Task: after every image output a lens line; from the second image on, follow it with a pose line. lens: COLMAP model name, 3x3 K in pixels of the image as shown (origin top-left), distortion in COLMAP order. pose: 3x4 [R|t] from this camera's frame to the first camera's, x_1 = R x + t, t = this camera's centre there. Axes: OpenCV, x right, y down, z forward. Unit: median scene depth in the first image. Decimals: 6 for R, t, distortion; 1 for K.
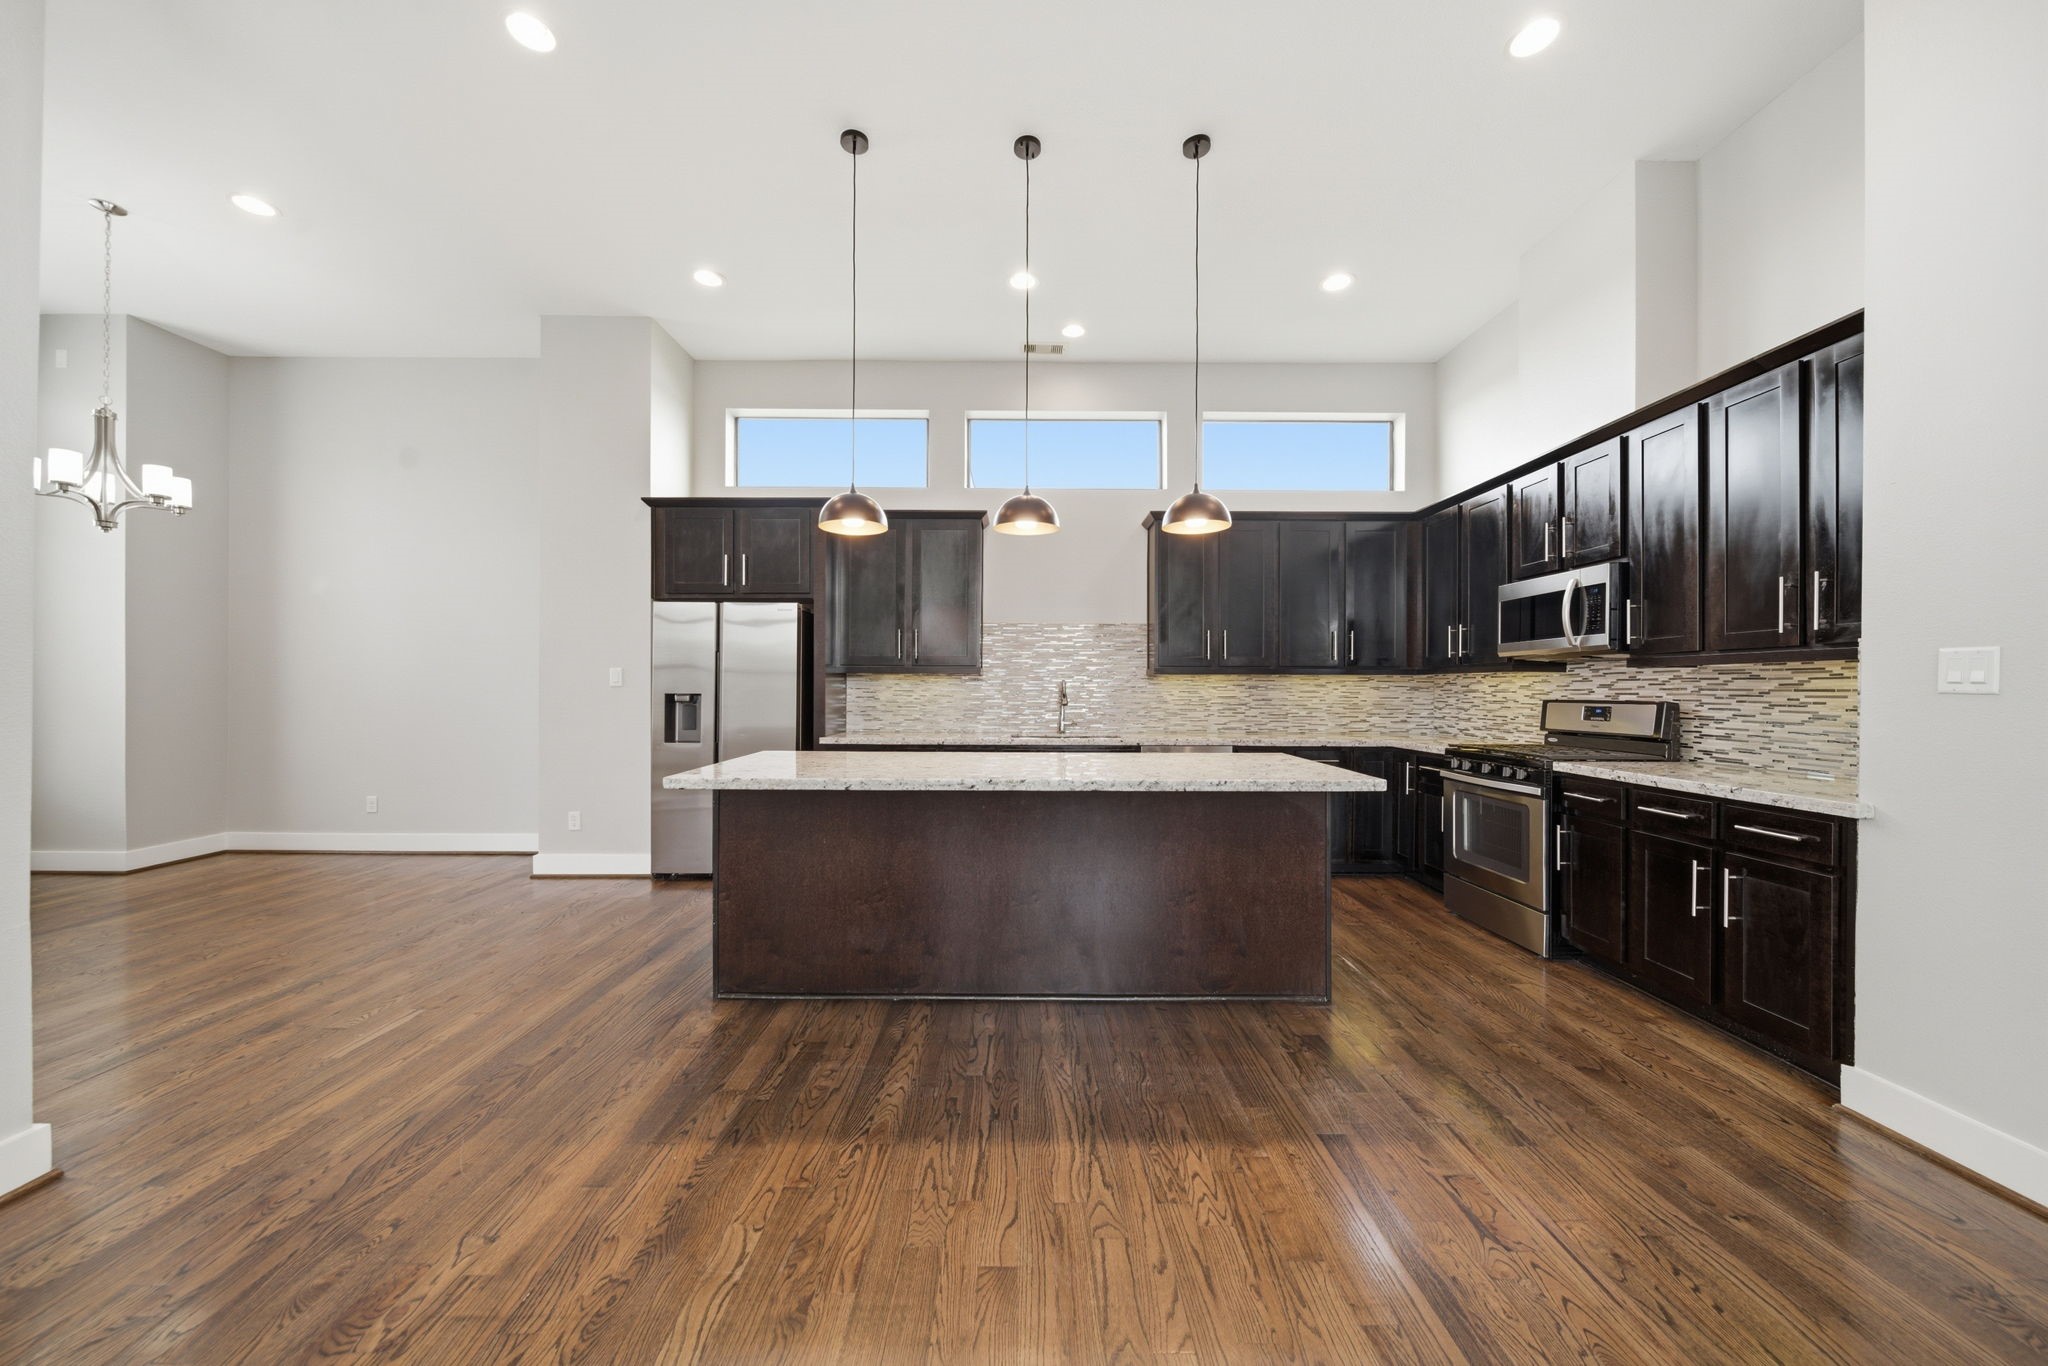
lens RADIAL K [[729.4, 0, 1024.0], [0, 729.4, 687.4], [0, 0, 1]] dist [-0.000385, -0.000520]
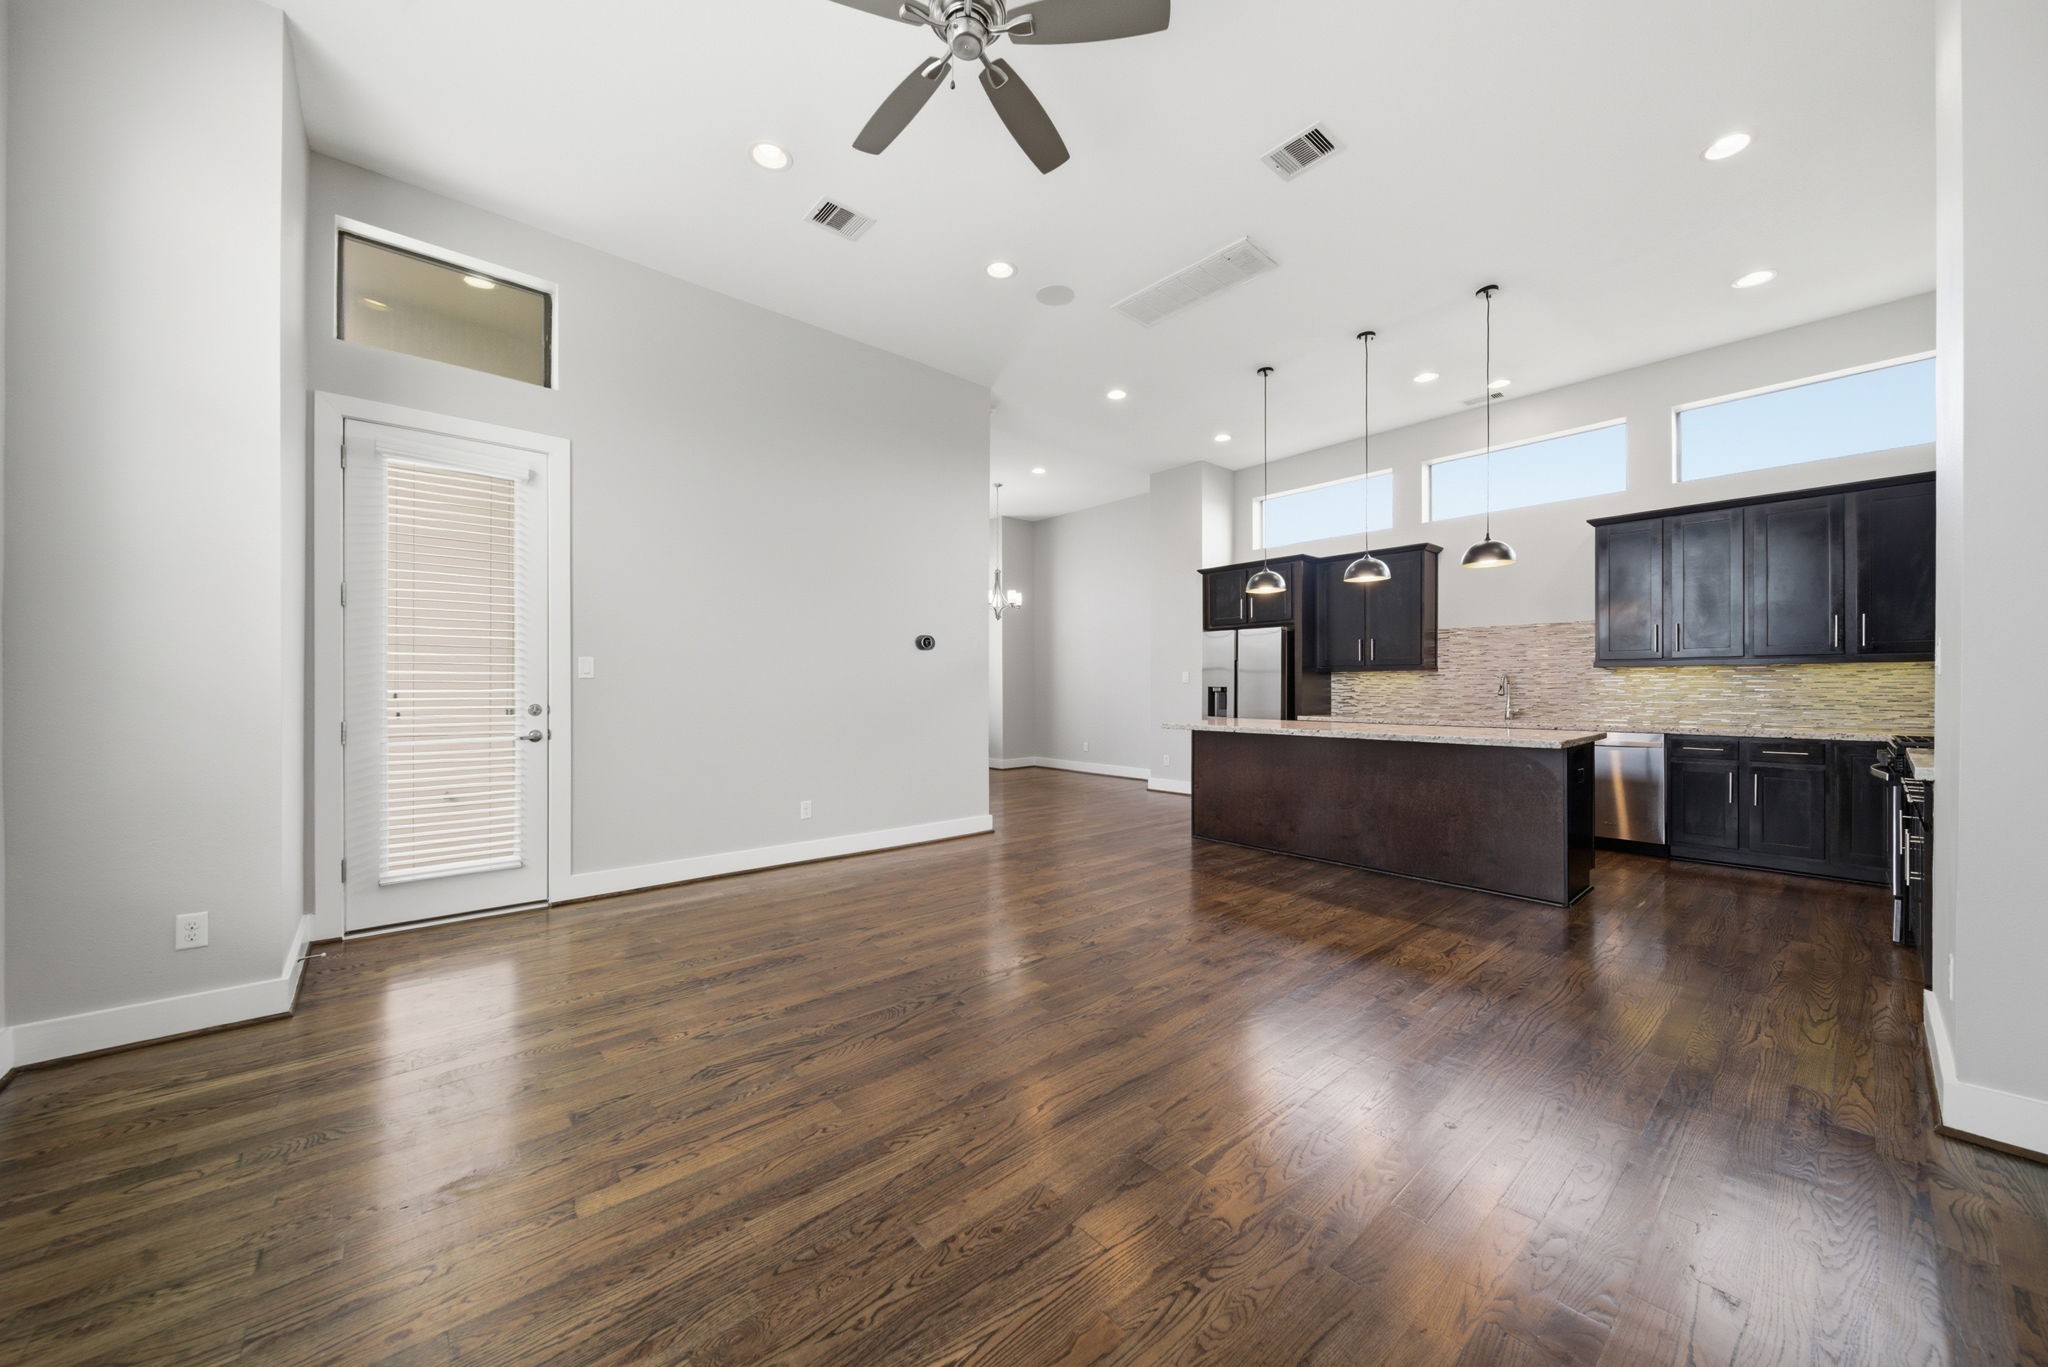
lens RADIAL K [[729.4, 0, 1024.0], [0, 729.4, 687.9], [0, 0, 1]] dist [-0.000385, -0.000520]
pose [[0.656527, -0.002966, -0.754297, 0.608217], [0.004406, 0.999990, -0.000098, 0.011486], [0.754290, -0.003259, 0.656534, -0.513800]]
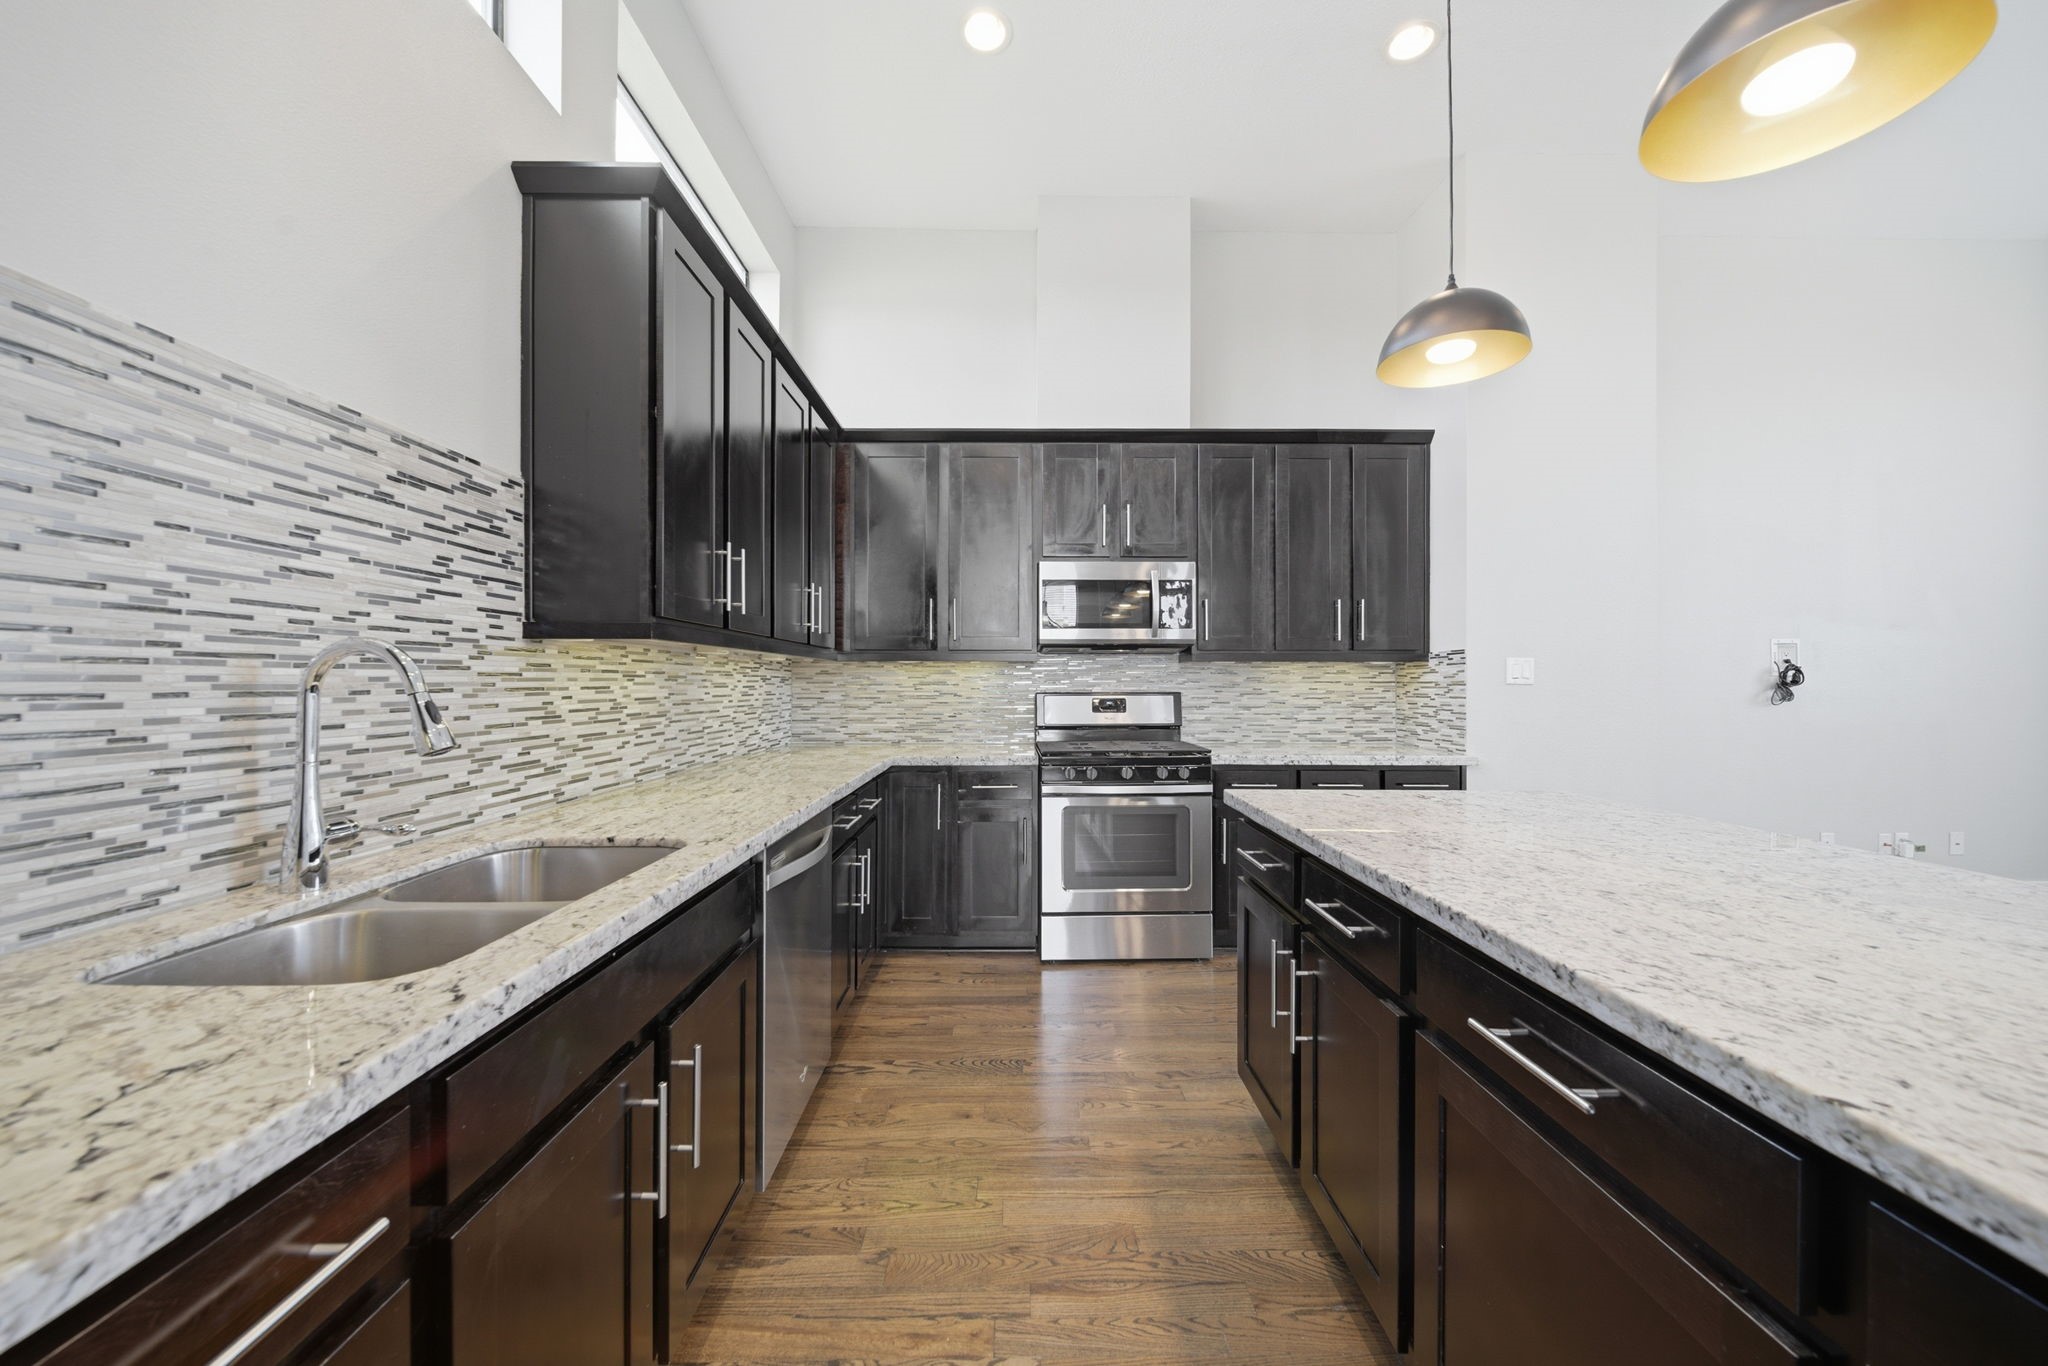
lens RADIAL K [[729.4, 0, 1024.0], [0, 729.4, 687.4], [0, 0, 1]] dist [-0.000385, -0.000520]
pose [[-0.009401, -0.008735, 0.999918, -0.232226], [-0.002918, 0.999958, 0.008708, 0.002037], [-0.999952, -0.002836, -0.009426, 1.123316]]
